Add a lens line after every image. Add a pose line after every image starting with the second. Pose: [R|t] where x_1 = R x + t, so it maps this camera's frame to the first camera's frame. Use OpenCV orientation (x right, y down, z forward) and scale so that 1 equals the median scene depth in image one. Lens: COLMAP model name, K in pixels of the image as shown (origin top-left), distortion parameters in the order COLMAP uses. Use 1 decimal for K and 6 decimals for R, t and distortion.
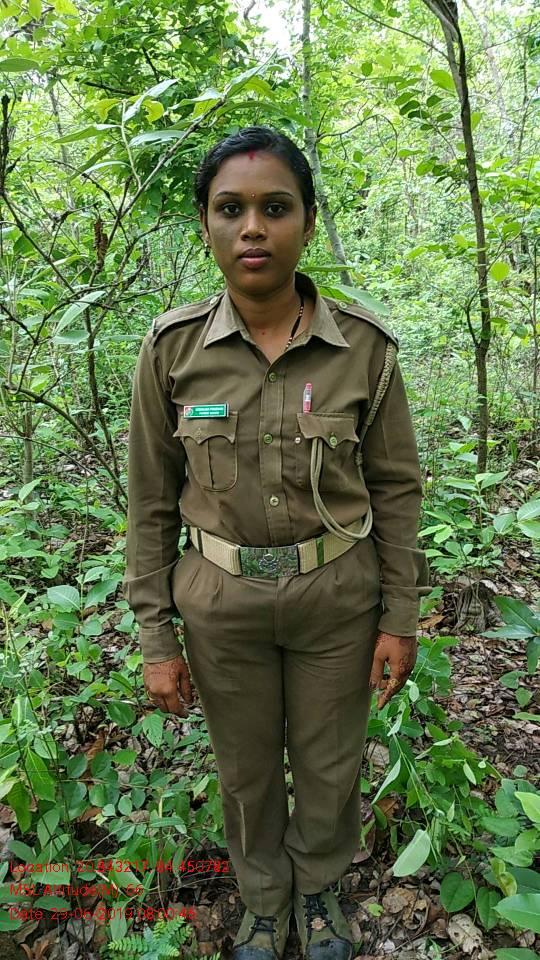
lens RADIAL K [[562.9, 0, 270.0], [0, 562.9, 480.0], [0, 0, 1]] dist [-0.001246, -0.000207]
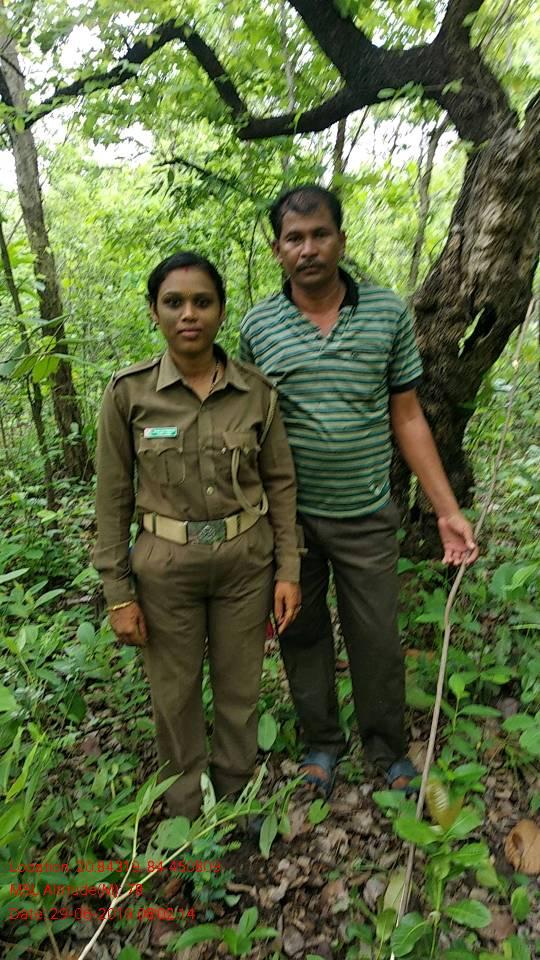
lens RADIAL K [[562.9, 0, 270.0], [0, 562.9, 480.0], [0, 0, 1]] dist [-0.001246, -0.000207]
pose [[0.959531, -0.052007, 0.276758, -0.251715], [0.064639, 0.997233, -0.036711, 0.073741], [-0.274083, 0.053115, 0.960238, -0.494531]]
